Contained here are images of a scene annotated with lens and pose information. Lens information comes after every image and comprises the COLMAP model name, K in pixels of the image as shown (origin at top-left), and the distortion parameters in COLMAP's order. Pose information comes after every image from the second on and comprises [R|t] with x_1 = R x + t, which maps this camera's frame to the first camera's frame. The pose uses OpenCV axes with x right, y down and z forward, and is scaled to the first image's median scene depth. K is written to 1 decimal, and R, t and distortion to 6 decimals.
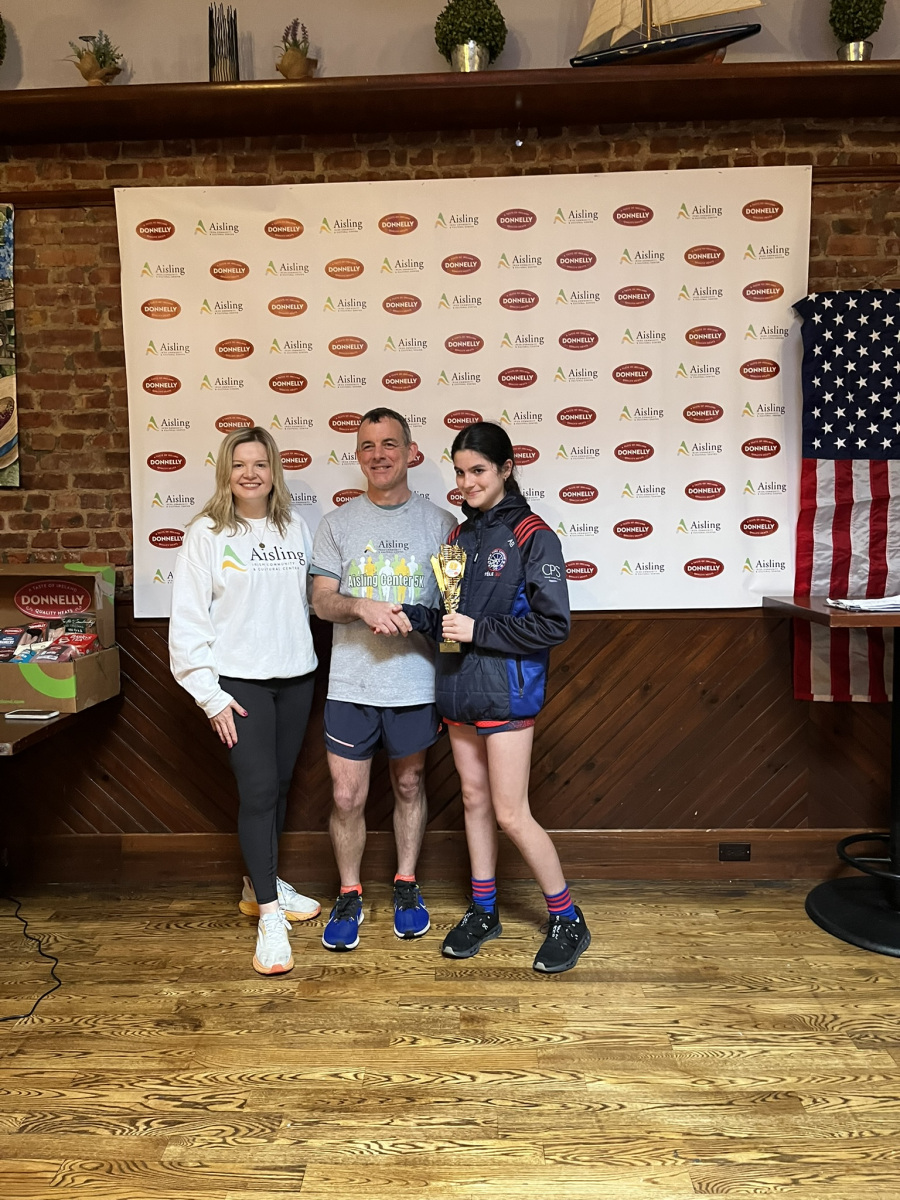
lens RADIAL K [[900.5, 0, 441.1], [0, 900.5, 599.1], [0, 0, 1]] dist [0.070510, -0.092815]
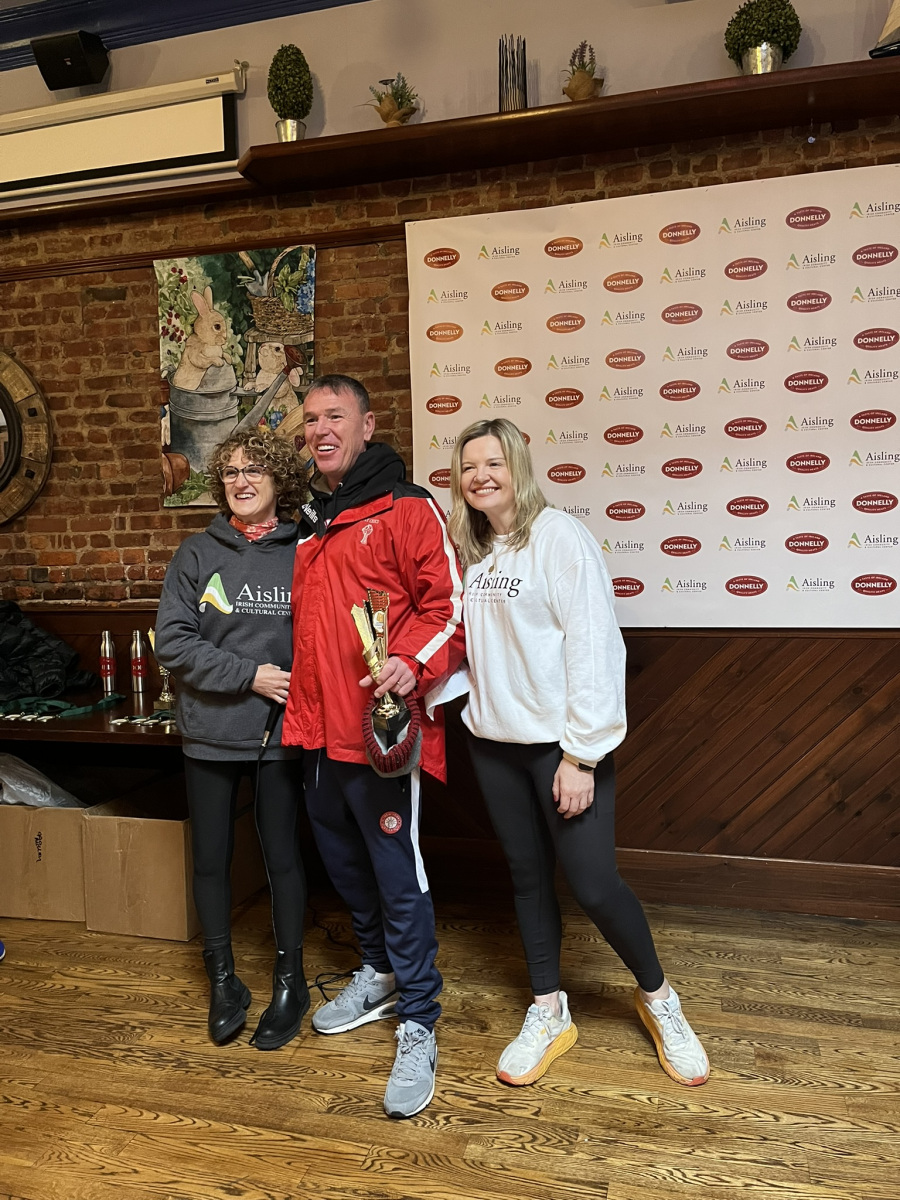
lens RADIAL K [[900.5, 0, 459.3], [0, 900.5, 592.0], [0, 0, 1]] dist [0.070510, -0.092815]
pose [[0.974739, 0.010584, -0.223096, -0.056048], [-0.016386, 0.999573, -0.024173, 0.005316], [0.222745, 0.027218, 0.974497, -0.007593]]
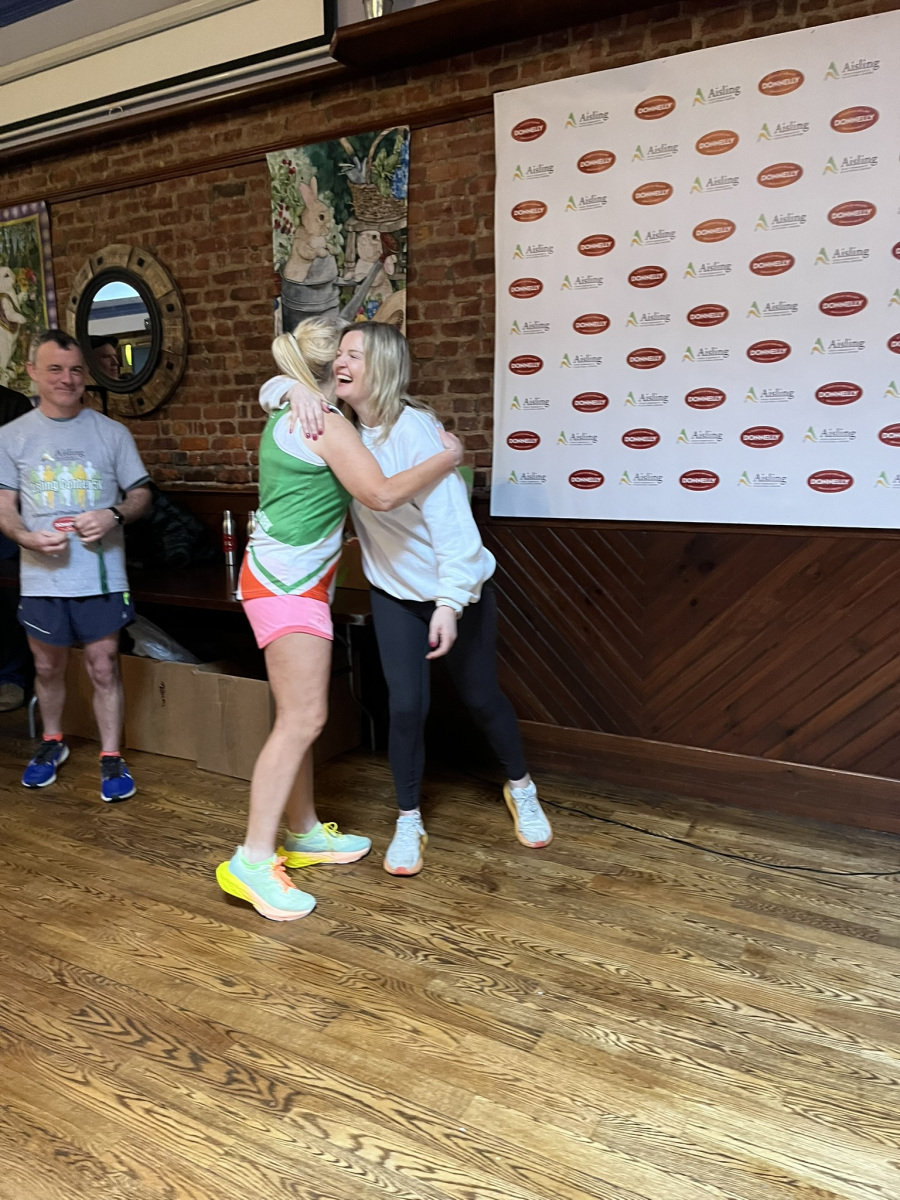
lens RADIAL K [[900.5, 0, 444.6], [0, 900.5, 596.2], [0, 0, 1]] dist [0.070510, -0.092815]
pose [[0.883827, 0.089309, -0.459211, 0.115492], [-0.047678, 0.993693, 0.101493, 0.010038], [0.465379, -0.067808, 0.882510, 0.029973]]
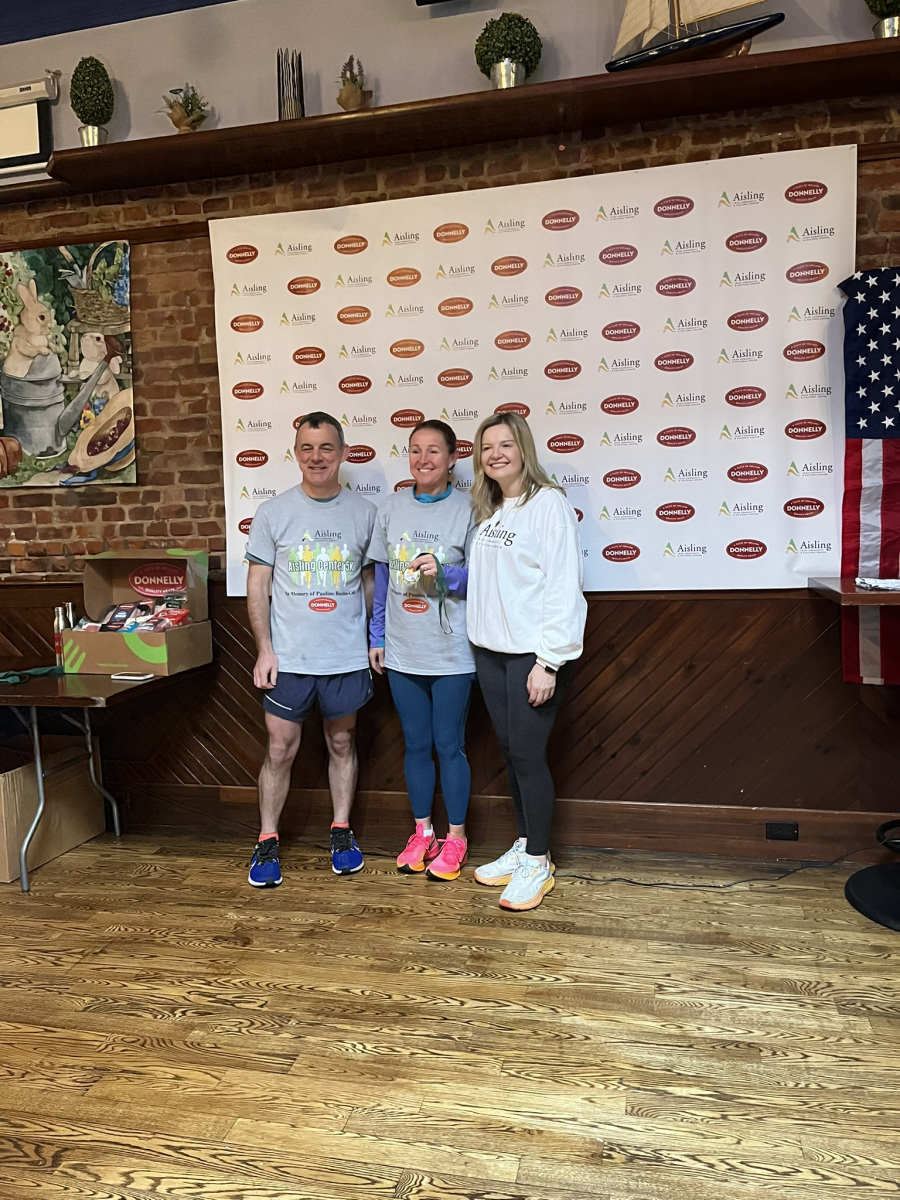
lens RADIAL K [[900.5, 0, 443.2], [0, 900.5, 599.4], [0, 0, 1]] dist [0.070510, -0.092815]
pose [[0.980274, 0.005256, -0.197574, 0.159987], [-0.003705, 0.999959, 0.008215, 0.014811], [0.197609, -0.007321, 0.980254, -0.065629]]
